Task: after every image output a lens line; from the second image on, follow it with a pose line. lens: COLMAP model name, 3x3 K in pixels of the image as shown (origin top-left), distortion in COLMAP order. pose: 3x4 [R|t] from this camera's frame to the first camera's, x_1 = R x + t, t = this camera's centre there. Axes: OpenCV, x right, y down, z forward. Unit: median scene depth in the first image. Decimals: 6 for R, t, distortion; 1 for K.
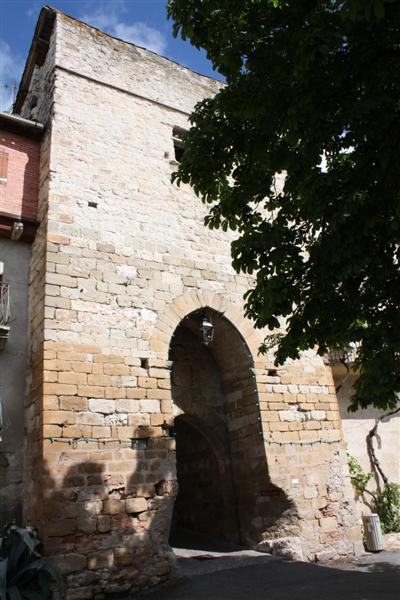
lens RADIAL K [[501.6, 0, 200.0], [0, 501.6, 300.0], [0, 0, 1]] dist [-0.172711, 0.154896]
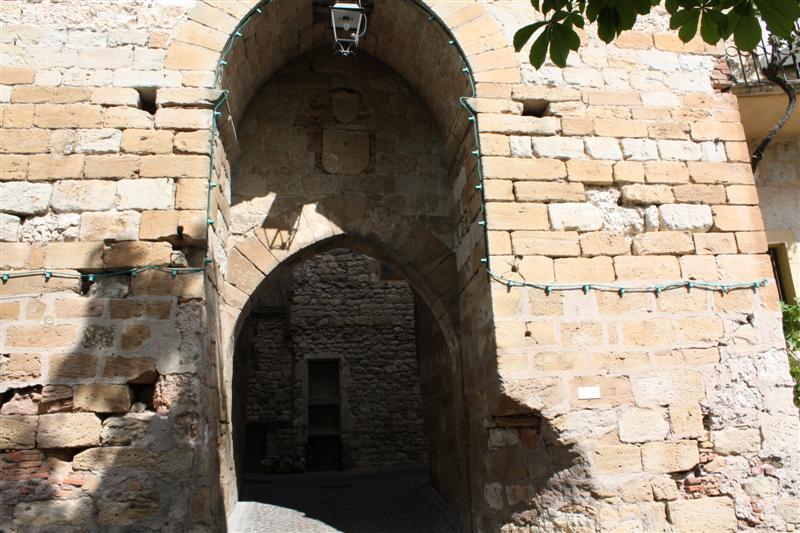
lens RADIAL K [[668.9, 0, 400.0], [0, 668.9, 266.5], [0, 0, 1]] dist [-0.172711, 0.154896]
pose [[0.903333, -0.061466, -0.424513, 0.281822], [0.120954, 0.986019, 0.114613, 0.213694], [0.411533, -0.154880, 0.898138, 0.540820]]
